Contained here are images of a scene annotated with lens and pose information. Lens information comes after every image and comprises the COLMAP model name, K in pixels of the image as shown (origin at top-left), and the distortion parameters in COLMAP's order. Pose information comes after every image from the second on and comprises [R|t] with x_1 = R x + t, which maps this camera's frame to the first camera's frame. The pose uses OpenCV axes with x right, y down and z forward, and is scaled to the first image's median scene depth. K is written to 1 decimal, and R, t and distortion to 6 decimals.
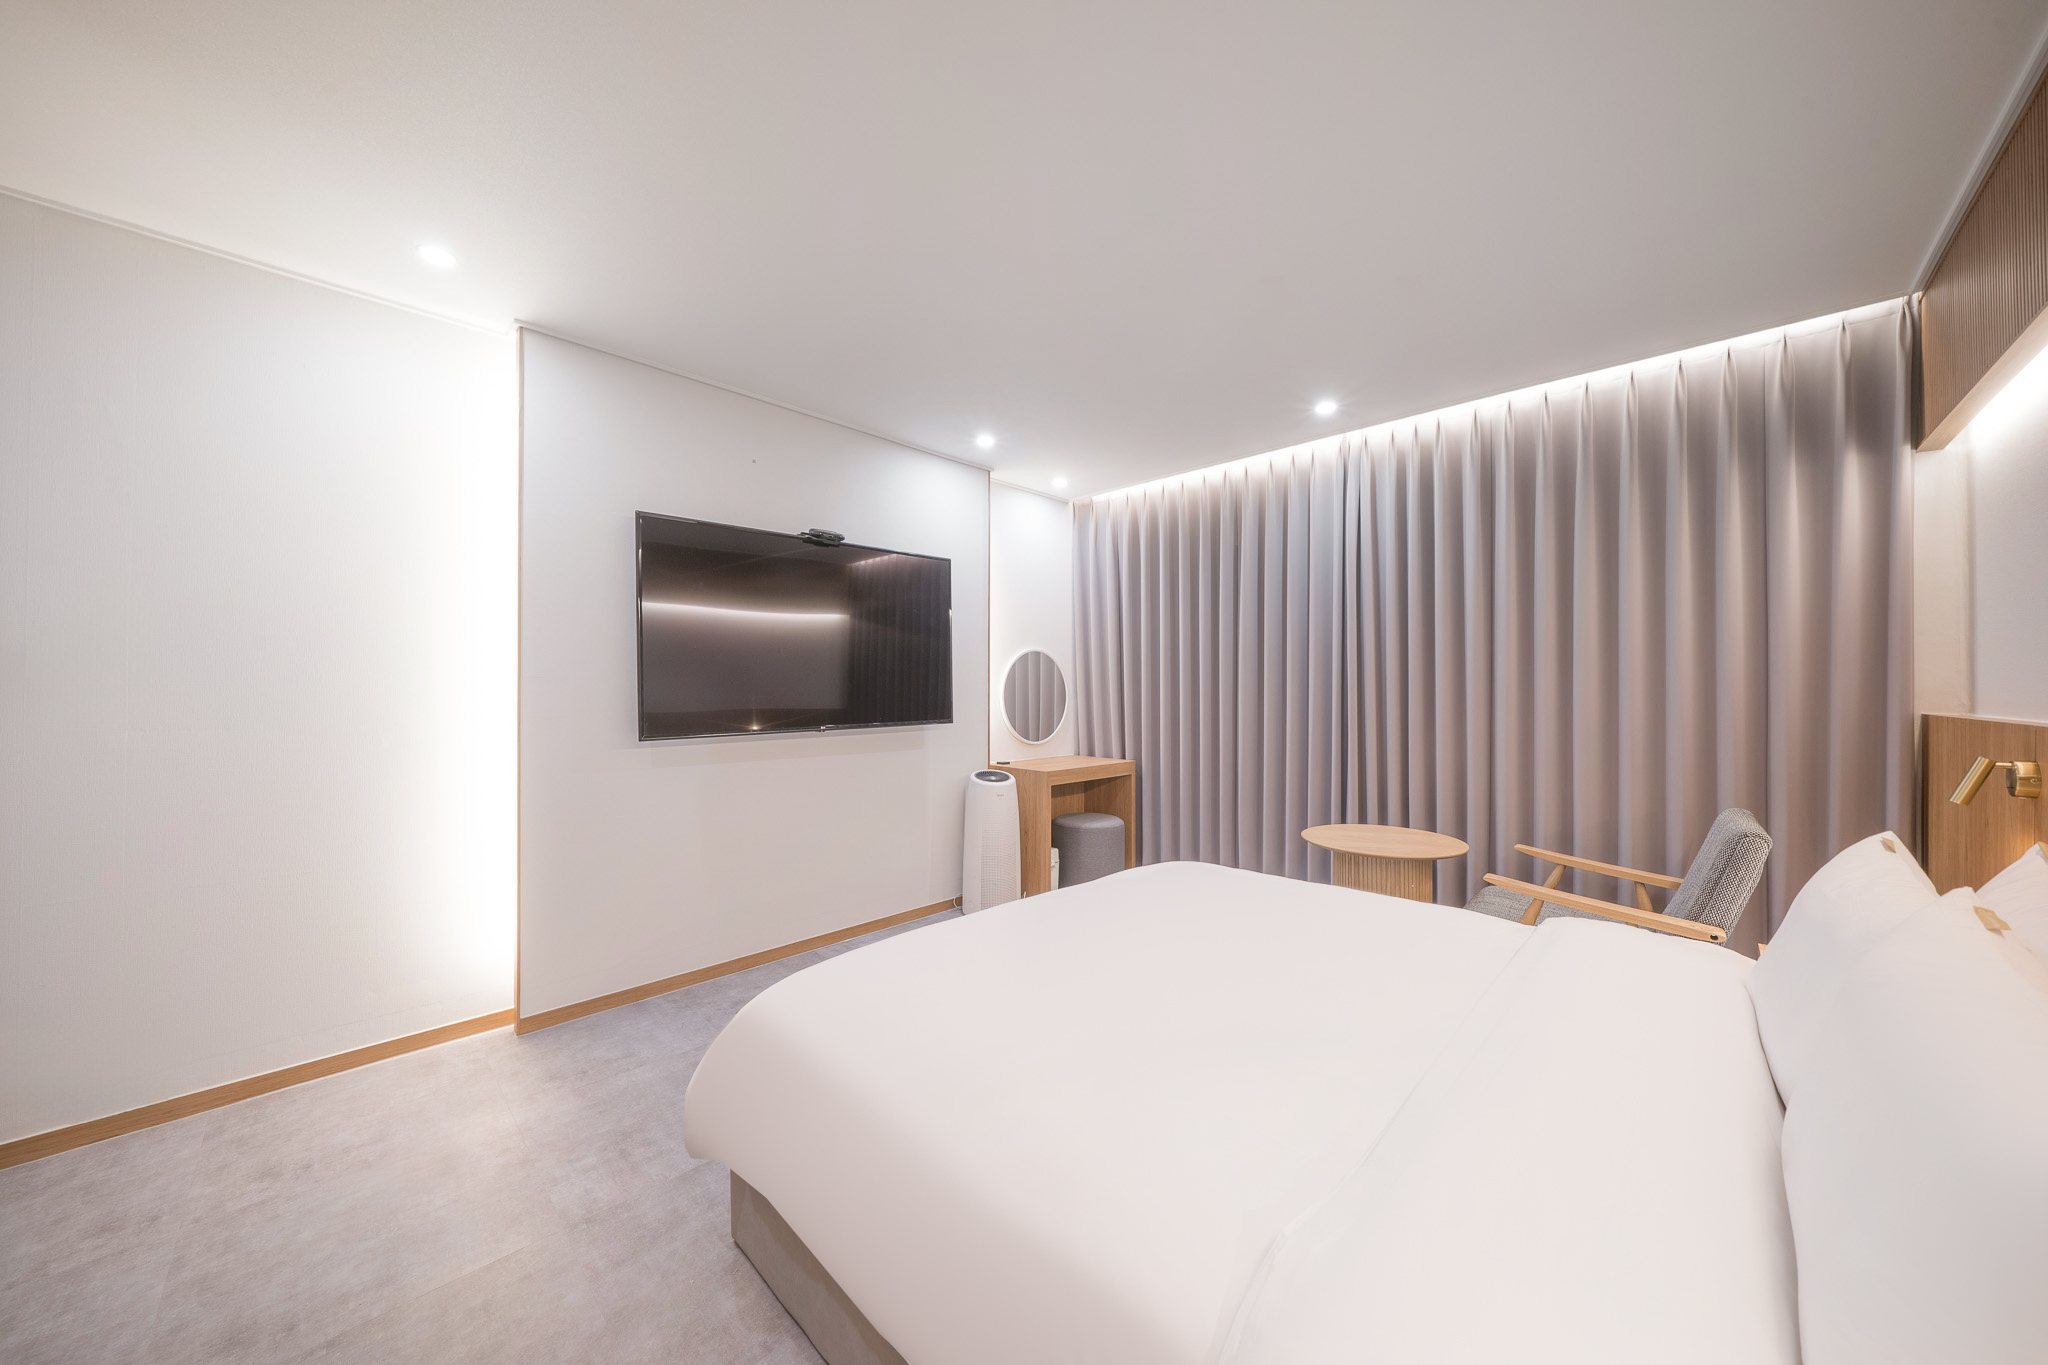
lens RADIAL K [[692.6, 0, 1027.4], [0, 692.6, 686.3], [0, 0, 1]] dist [-0.007806, -0.000216]
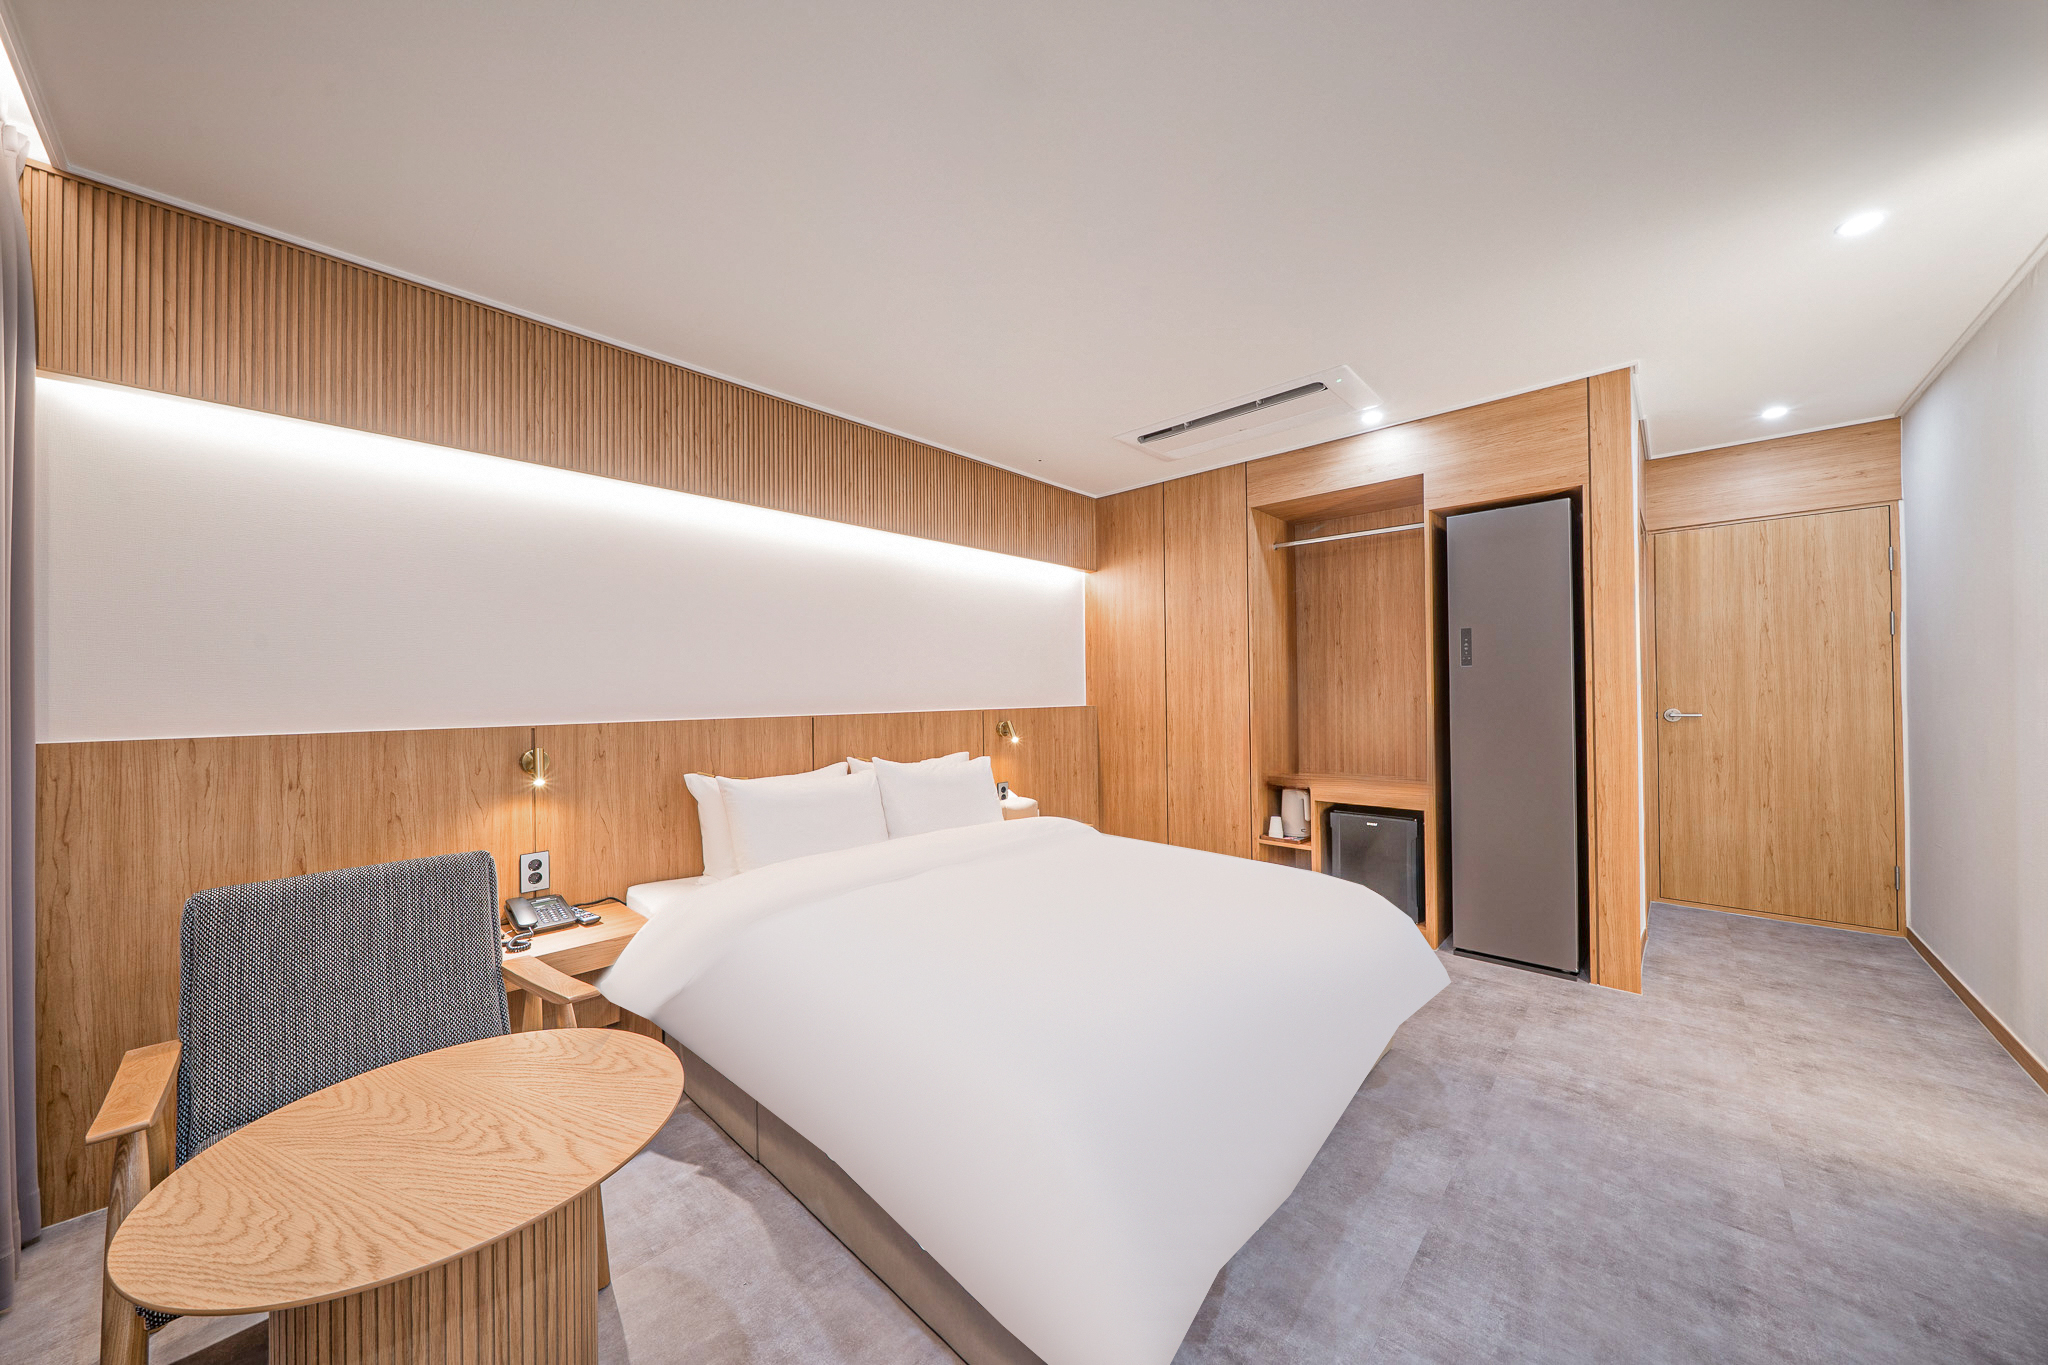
lens RADIAL K [[700.2, 0, 1023.2], [0, 700.2, 688.6], [0, 0, 1]] dist [-0.004915, -0.000074]
pose [[-0.999748, 0.011683, -0.019191, 0.247334], [0.011746, 0.999926, -0.003194, -0.002310], [0.019153, -0.003418, -0.999811, 1.509662]]
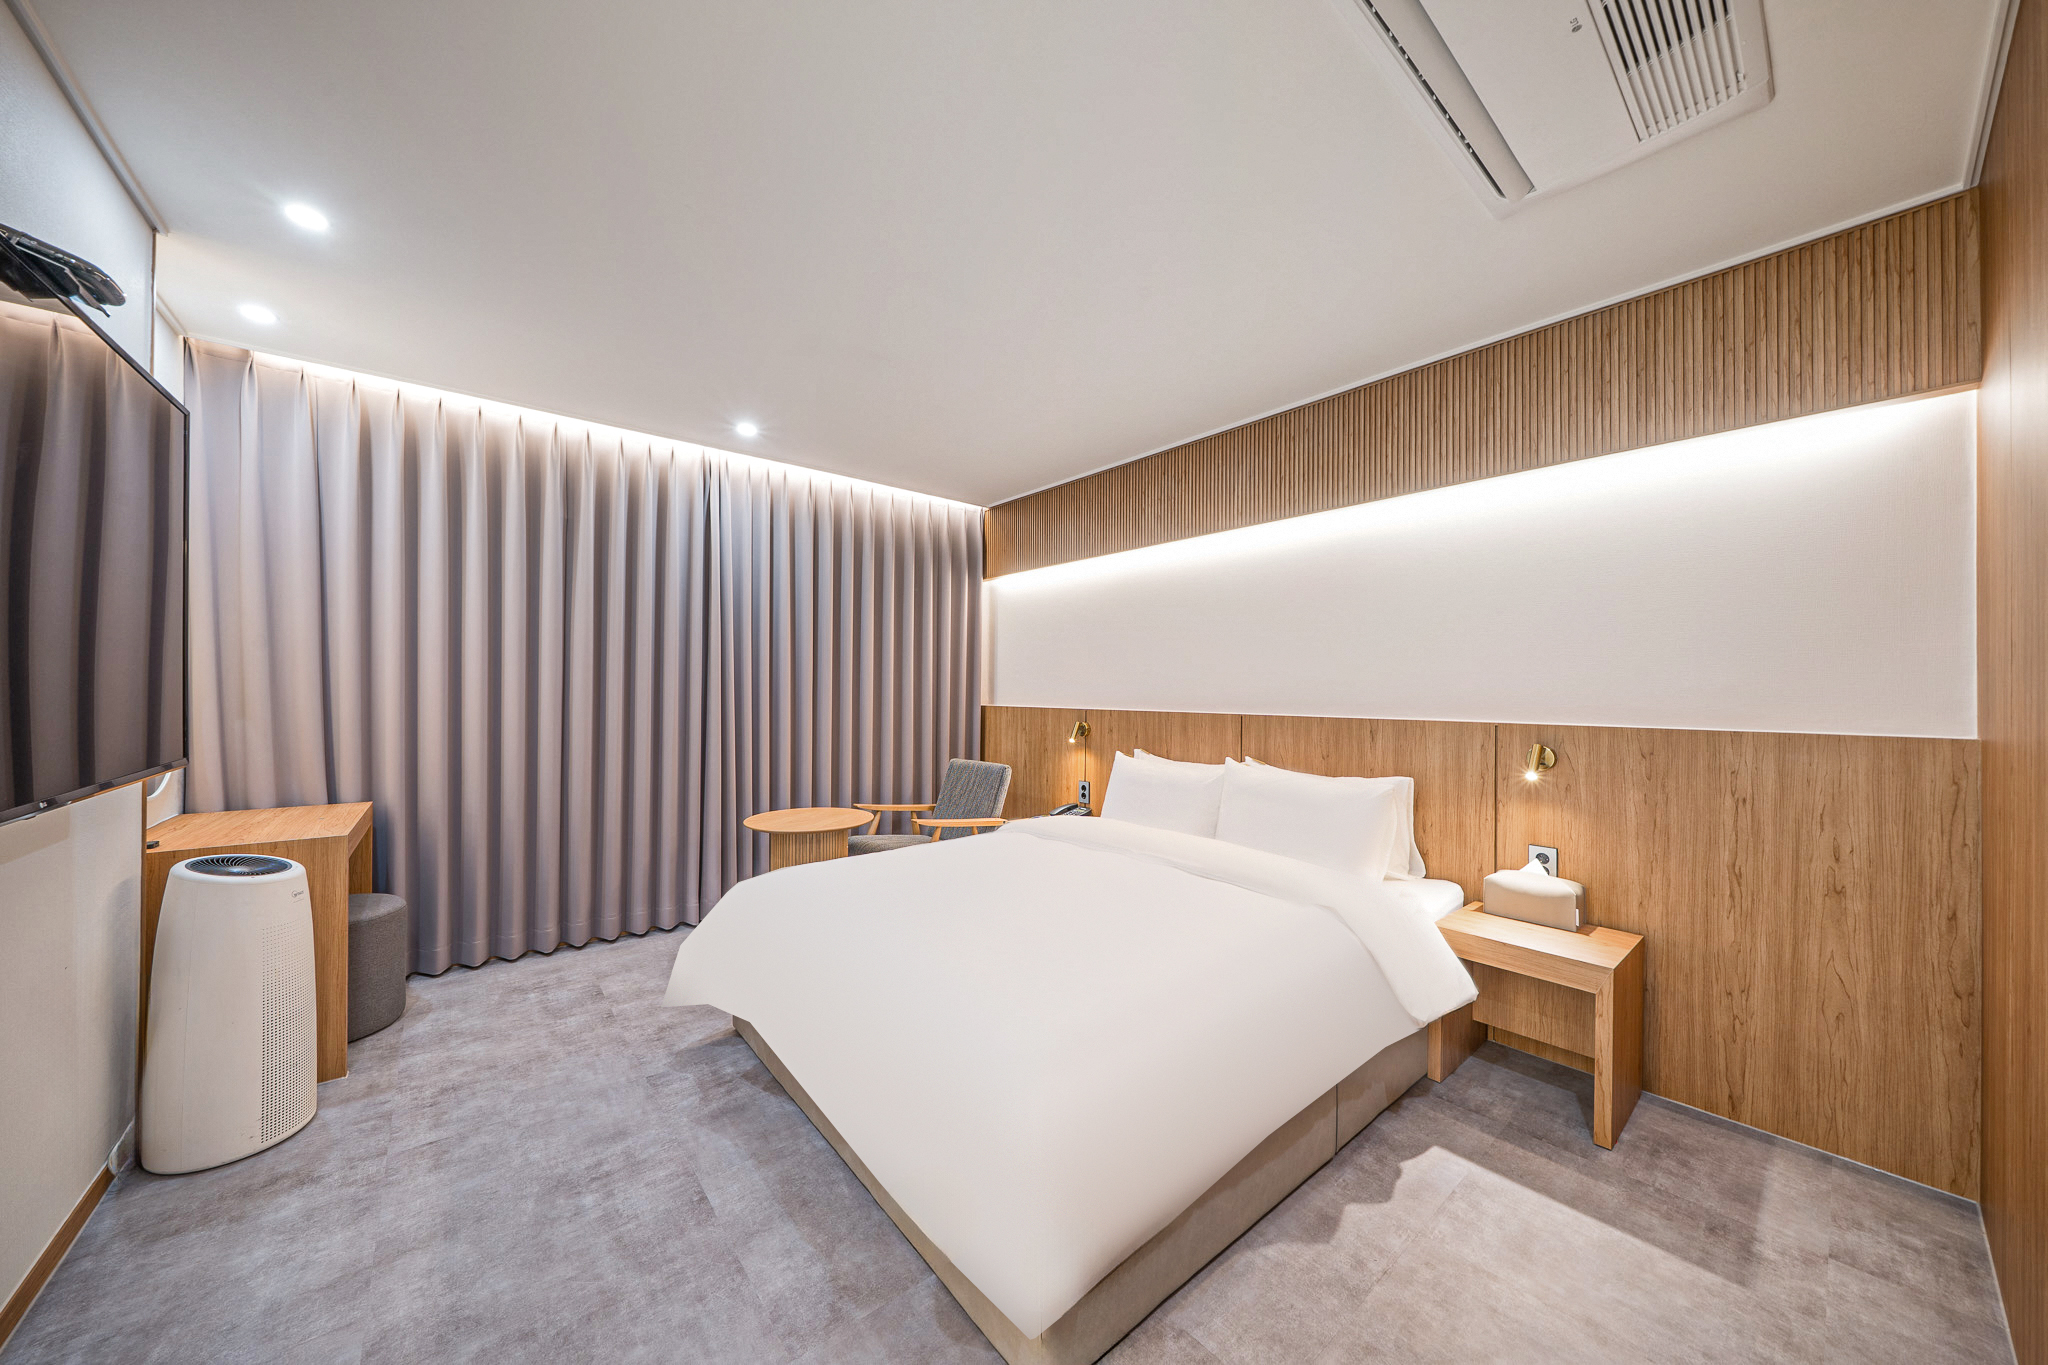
lens RADIAL K [[692.6, 0, 1027.4], [0, 692.6, 686.3], [0, 0, 1]] dist [-0.007806, -0.000216]
pose [[0.101286, 0.009270, 0.994814, -0.713344], [-0.008801, 0.999926, -0.008422, -0.000580], [-0.994818, -0.007902, 0.101360, 0.559392]]
